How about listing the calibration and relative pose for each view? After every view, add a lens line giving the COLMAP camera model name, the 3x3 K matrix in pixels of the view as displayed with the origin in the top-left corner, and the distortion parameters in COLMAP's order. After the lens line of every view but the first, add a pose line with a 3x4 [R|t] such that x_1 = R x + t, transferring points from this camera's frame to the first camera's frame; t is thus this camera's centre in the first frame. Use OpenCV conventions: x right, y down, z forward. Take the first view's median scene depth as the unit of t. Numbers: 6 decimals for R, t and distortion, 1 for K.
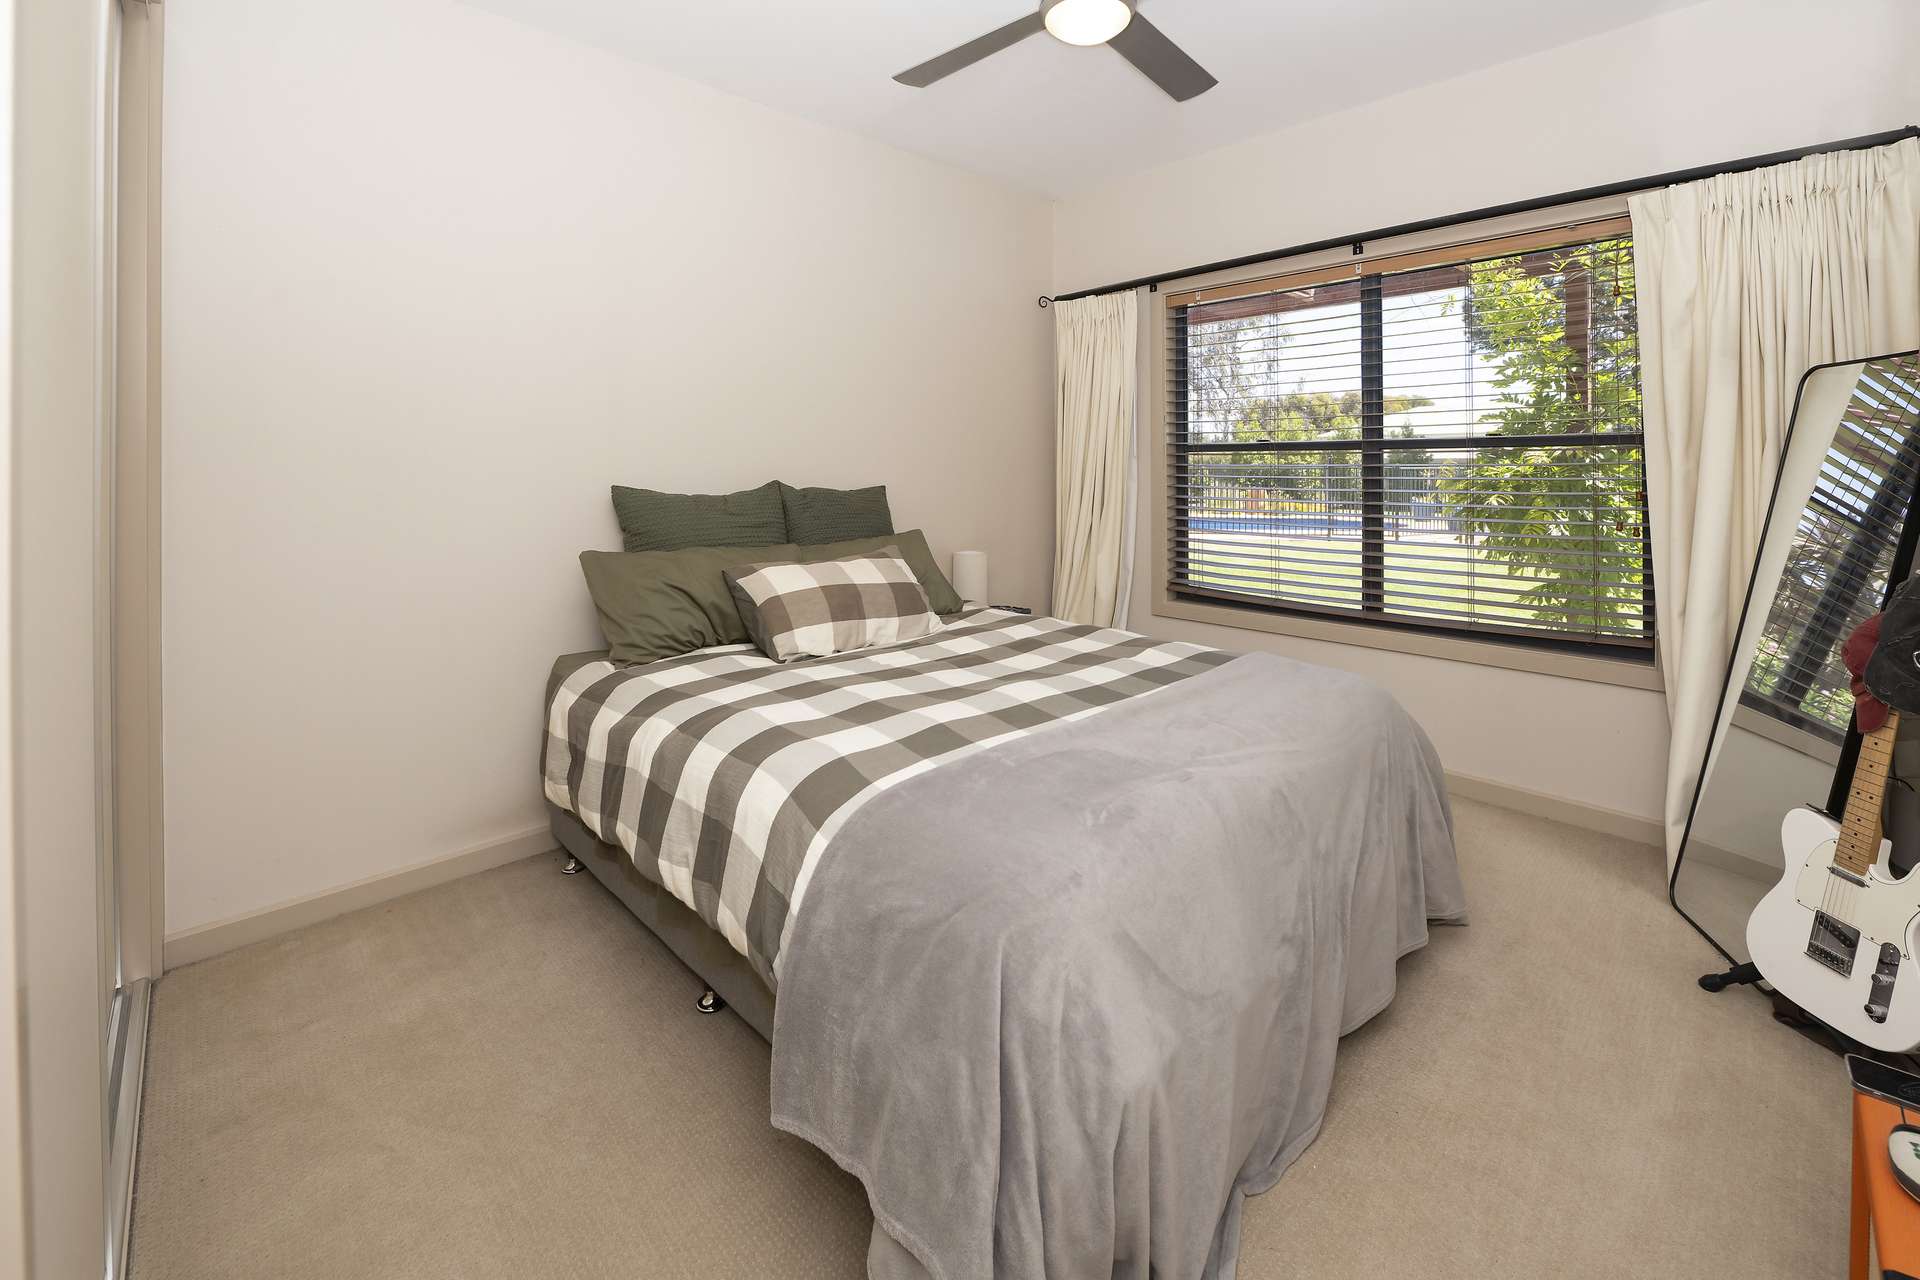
lens RADIAL K [[764.0, 0, 960.0], [0, 764.0, 640.0], [0, 0, 1]] dist [-0.000161, 0.000018]
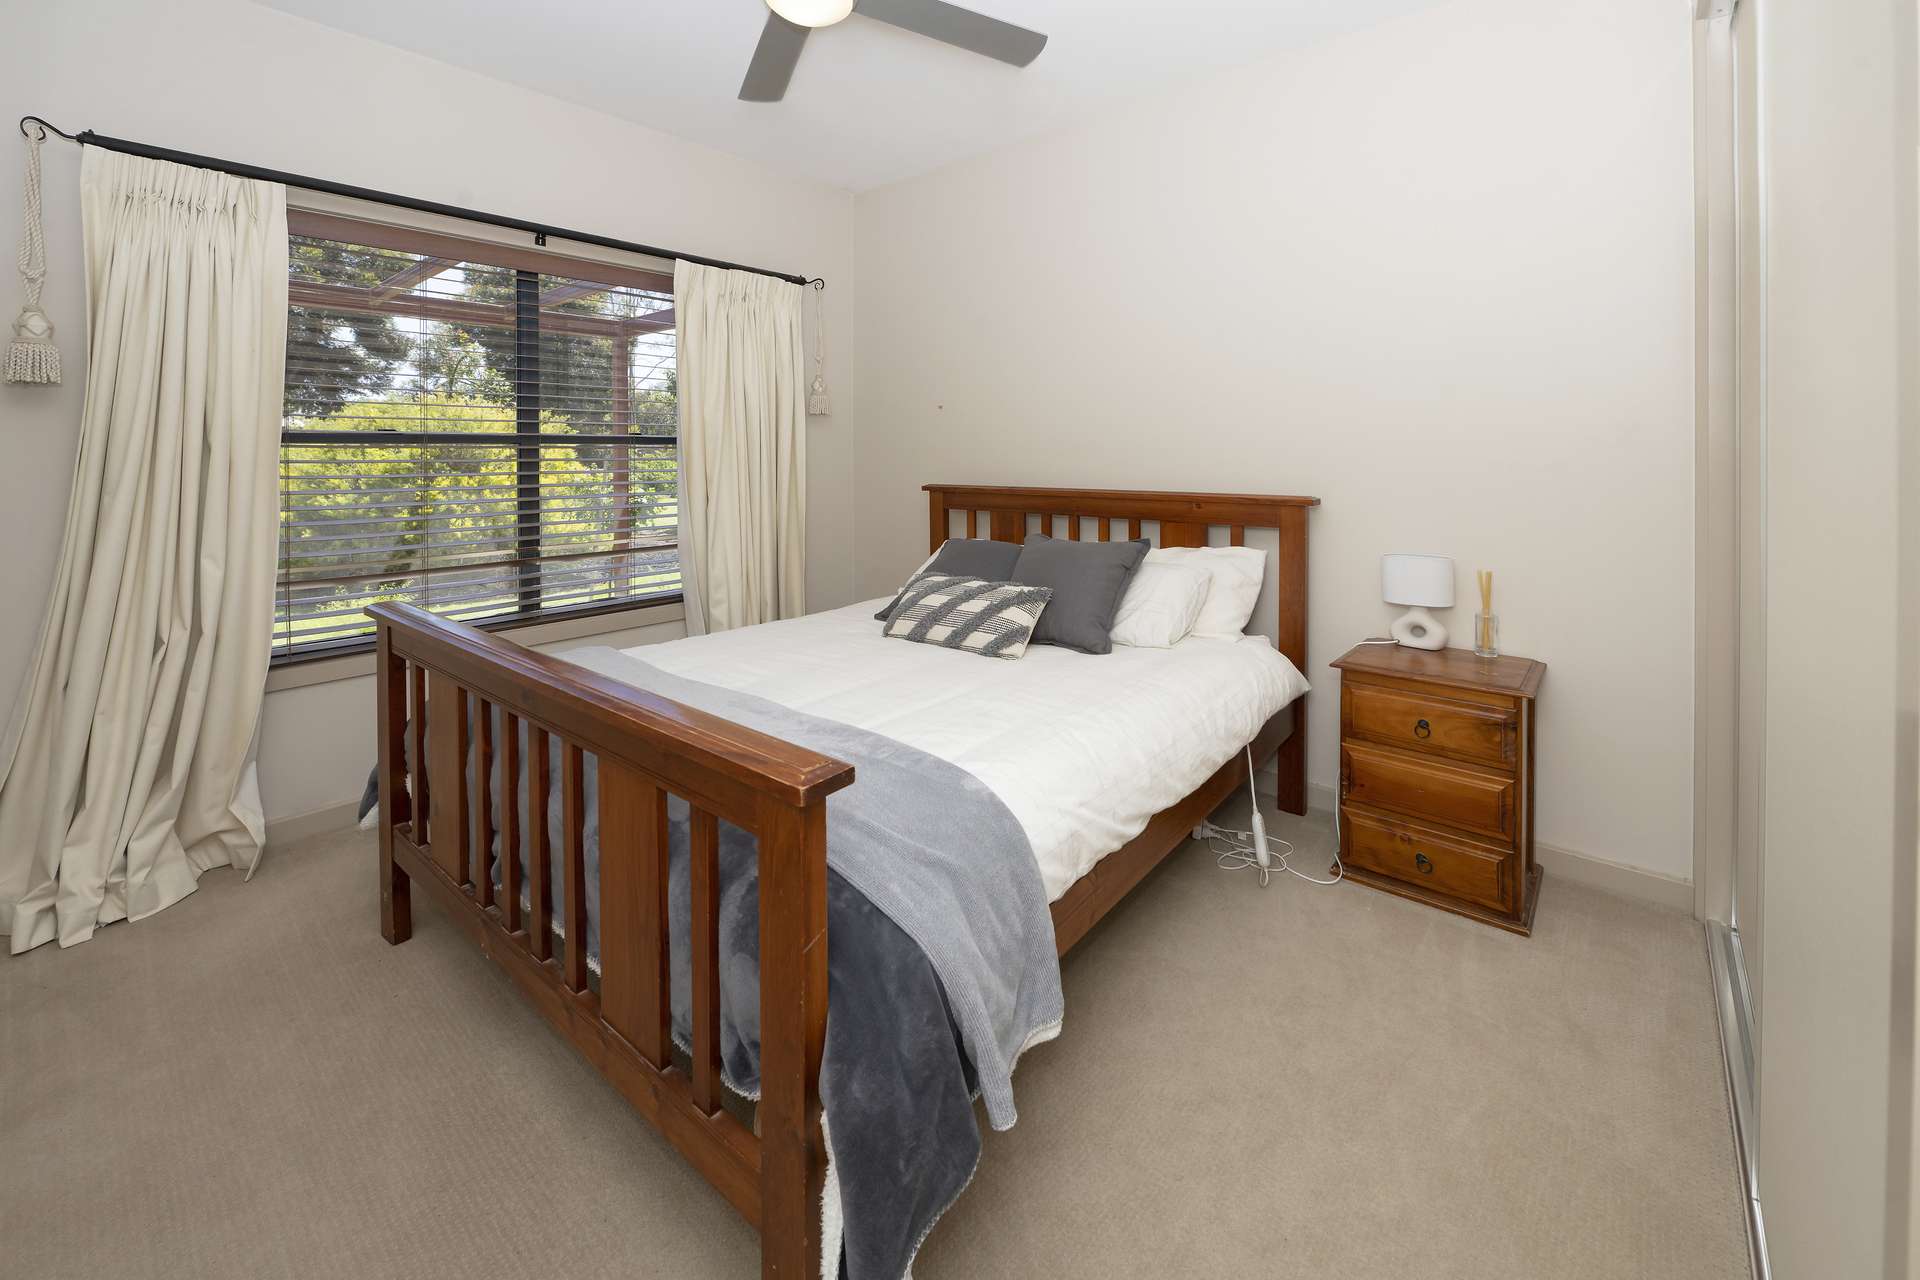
lens RADIAL K [[764.0, 0, 960.0], [0, 764.0, 640.0], [0, 0, 1]] dist [-0.000161, 0.000018]
pose [[-0.081650, -0.229934, 0.969775, -0.531812], [0.228240, 0.942852, 0.242767, -0.127478], [-0.970175, 0.241163, -0.024504, 0.560861]]
